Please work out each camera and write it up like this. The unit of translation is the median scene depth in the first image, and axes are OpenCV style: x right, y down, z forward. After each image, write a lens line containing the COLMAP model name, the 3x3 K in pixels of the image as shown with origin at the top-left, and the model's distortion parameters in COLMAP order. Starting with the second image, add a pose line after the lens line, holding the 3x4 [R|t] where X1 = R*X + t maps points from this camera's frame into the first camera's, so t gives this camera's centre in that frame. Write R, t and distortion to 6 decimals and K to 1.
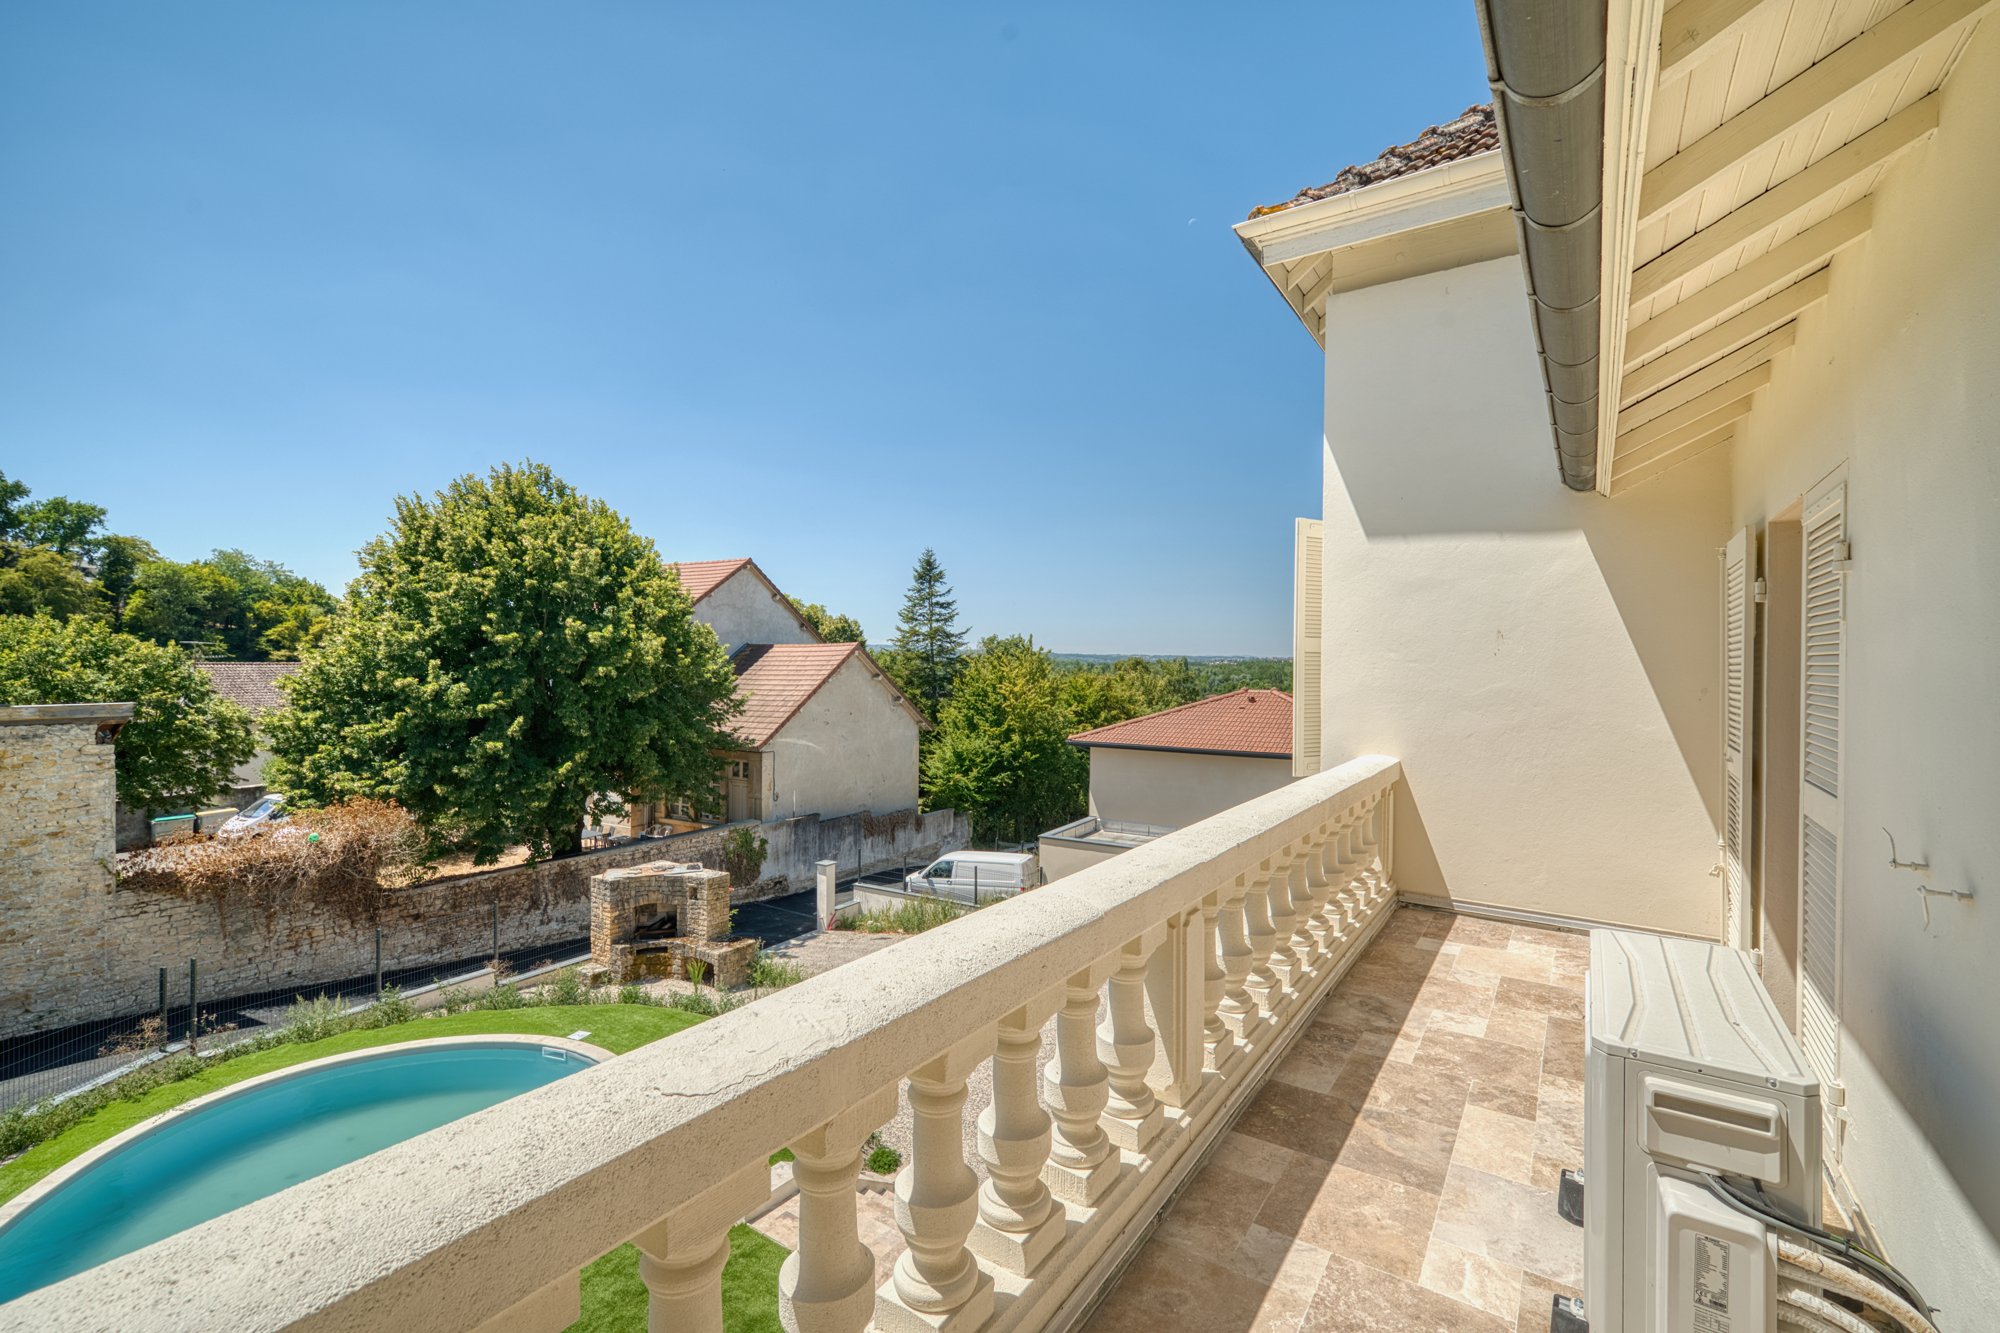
lens RADIAL K [[868.3, 0, 1000.0], [0, 868.3, 666.5], [0, 0, 1]] dist [0.000251, 0.000393]
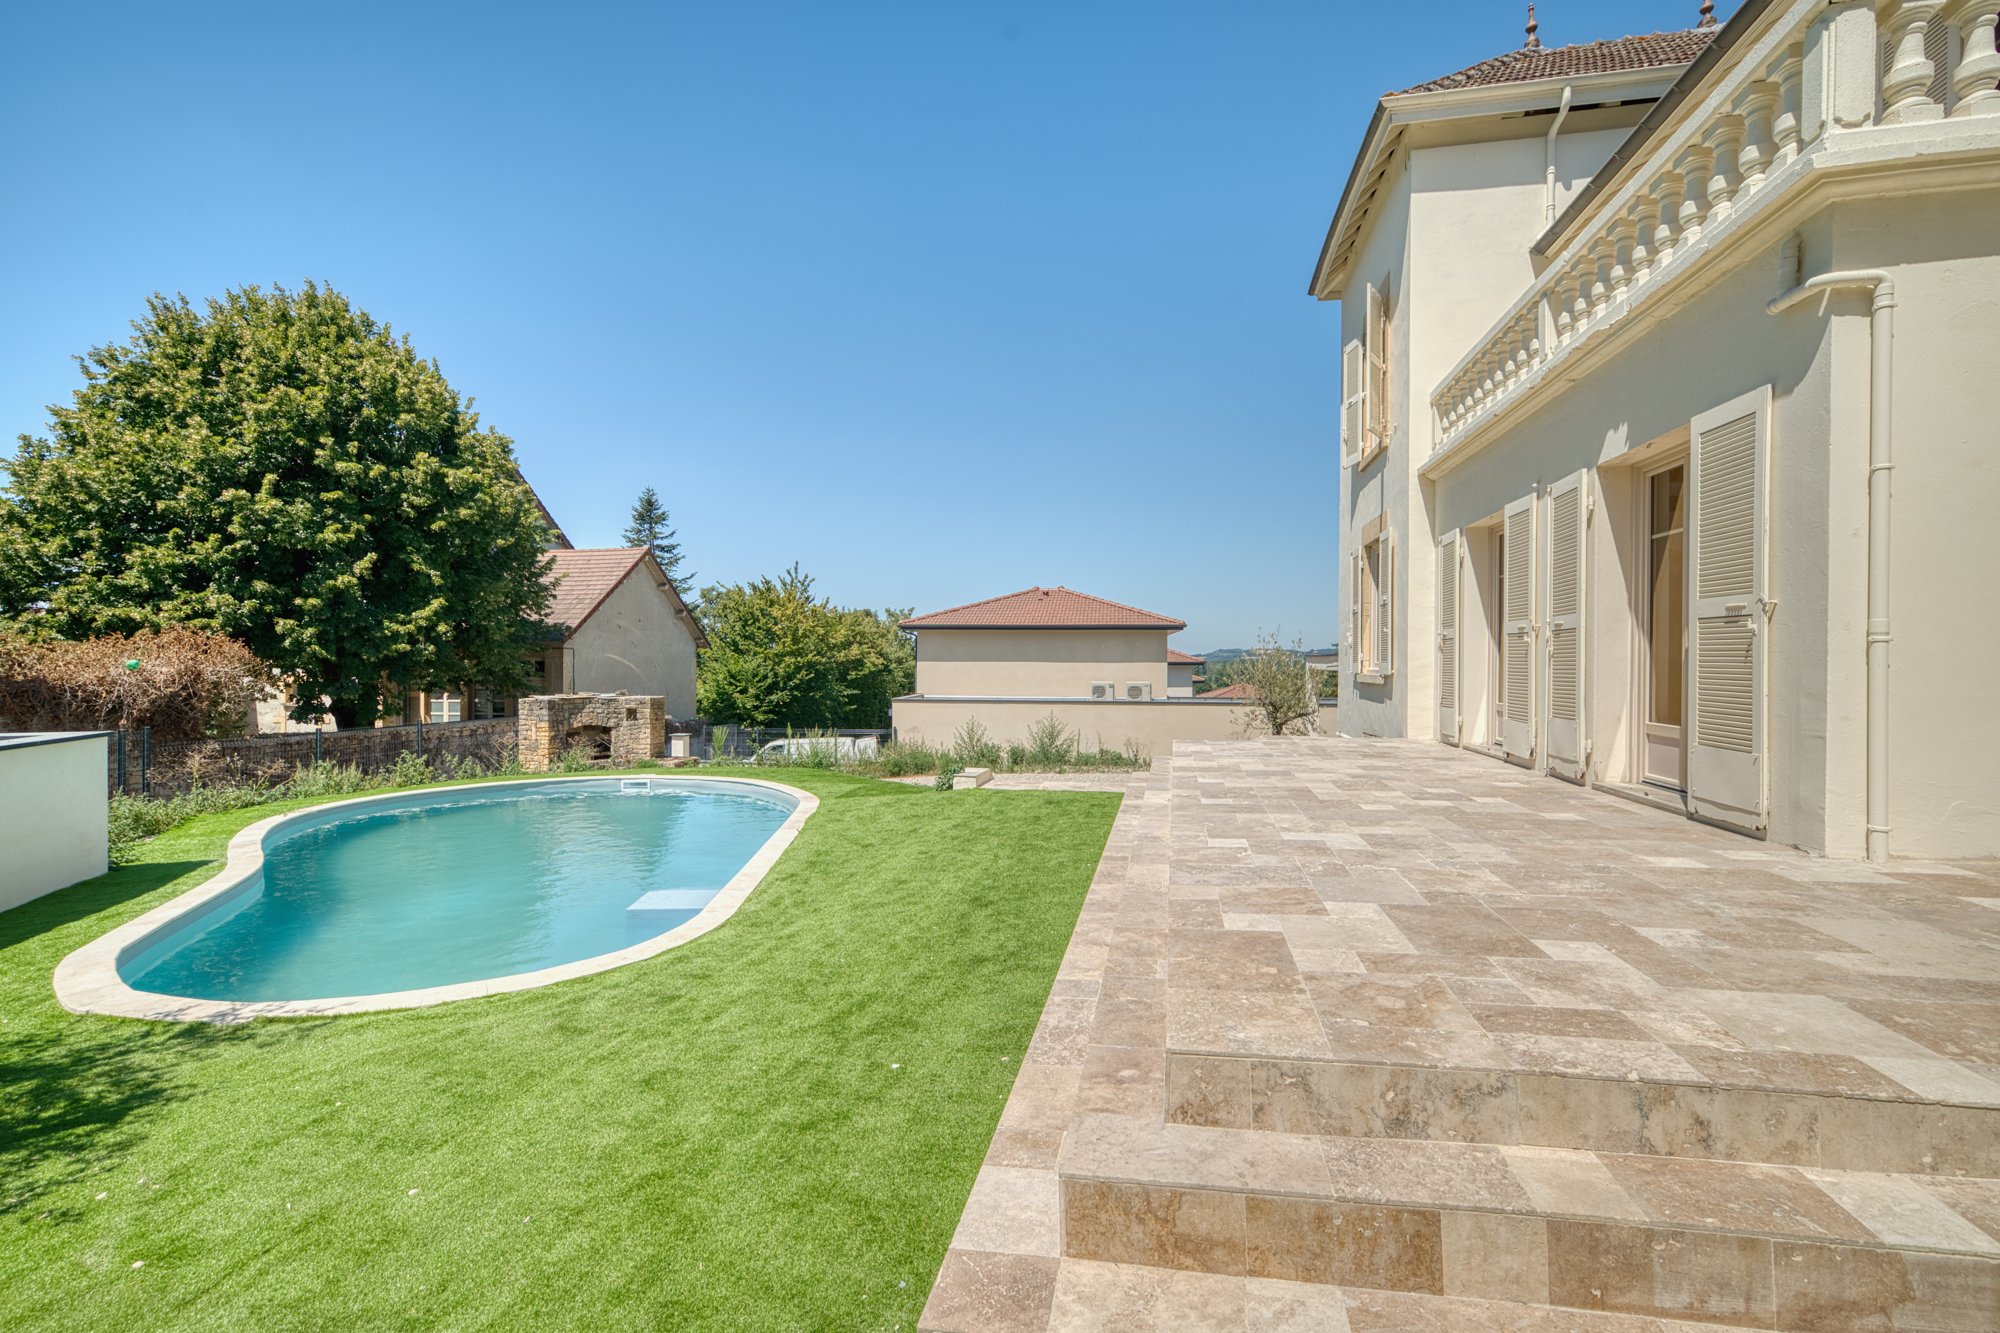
lens RADIAL K [[868.3, 0, 1000.0], [0, 868.3, 666.5], [0, 0, 1]] dist [0.000251, 0.000393]
pose [[0.922979, -0.000263, 0.384851, -0.197707], [-0.002077, 0.999982, 0.005665, 0.113490], [-0.384845, -0.006028, 0.922961, -0.059342]]
